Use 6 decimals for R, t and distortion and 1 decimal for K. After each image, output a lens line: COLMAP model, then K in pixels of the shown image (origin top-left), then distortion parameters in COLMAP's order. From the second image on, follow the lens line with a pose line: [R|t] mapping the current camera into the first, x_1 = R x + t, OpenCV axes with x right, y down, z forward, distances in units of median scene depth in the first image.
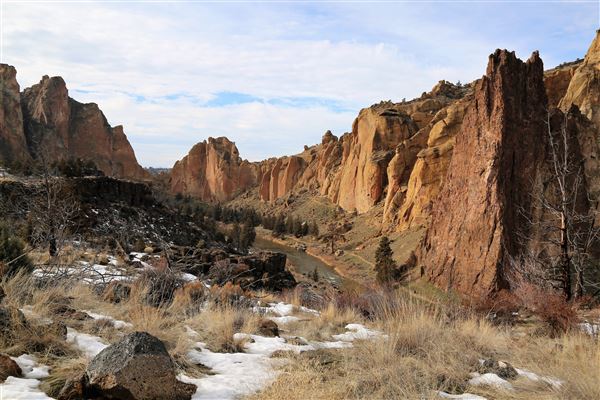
lens RADIAL K [[512.2, 0, 300.5], [0, 512.2, 204.1], [0, 0, 1]] dist [-0.044779, 0.066225]
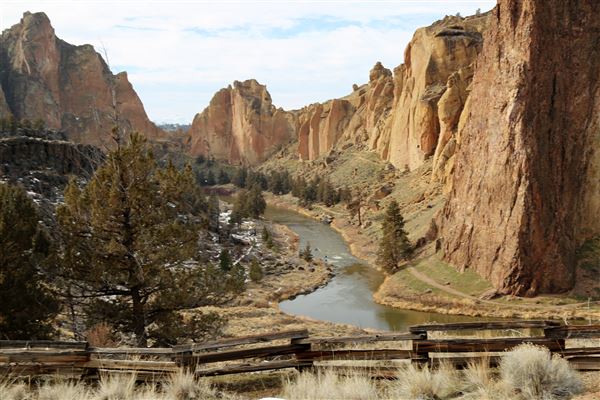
lens RADIAL K [[672.8, 0, 303.4], [0, 672.8, 203.4], [0, 0, 1]] dist [0.084044, 0.000000]
pose [[0.986819, -0.032184, -0.158595, 0.101324], [0.041100, 0.997734, 0.053265, 0.004688], [0.156522, -0.059081, 0.985906, 0.000740]]
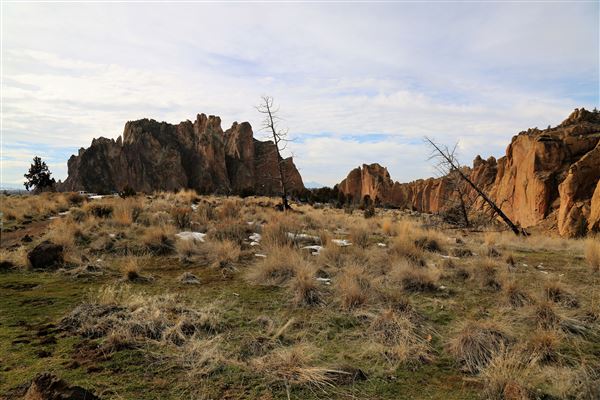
lens RADIAL K [[410.6, 0, 294.2], [0, 410.6, 199.8], [0, 0, 1]] dist [-0.112021, 0.043993]
pose [[0.979358, -0.023751, -0.200735, -0.185328], [0.016401, 0.999136, -0.038199, -0.013477], [0.201469, 0.034118, 0.978901, 0.013992]]
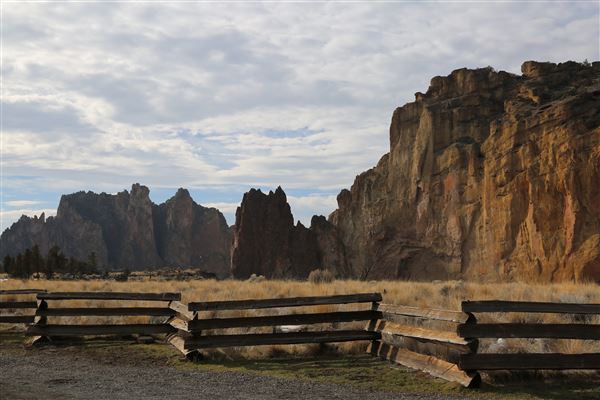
lens RADIAL K [[730.3, 0, 304.2], [0, 730.3, 197.7], [0, 0, 1]] dist [0.075136, 0.000000]
pose [[0.857593, -0.077050, -0.508525, 0.800743], [0.004033, 0.989692, -0.143154, 0.025522], [0.514314, 0.120717, 0.849064, -0.410991]]
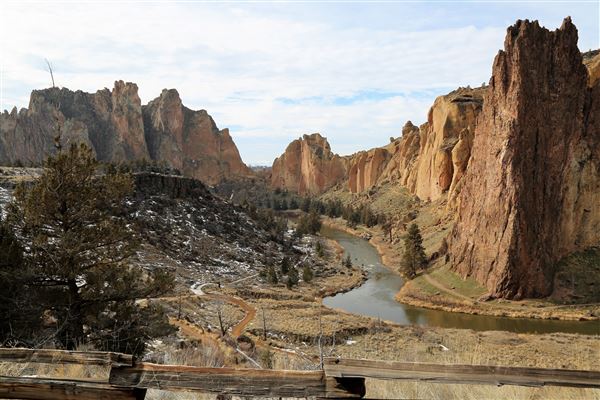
lens RADIAL K [[492.2, 0, 302.1], [0, 492.2, 202.9], [0, 0, 1]] dist [-0.049373, 0.044728]
pose [[0.963547, -0.020276, -0.266768, 0.111423], [0.022485, 0.999734, 0.005228, 0.007300], [0.266591, -0.011035, 0.963746, 0.015999]]
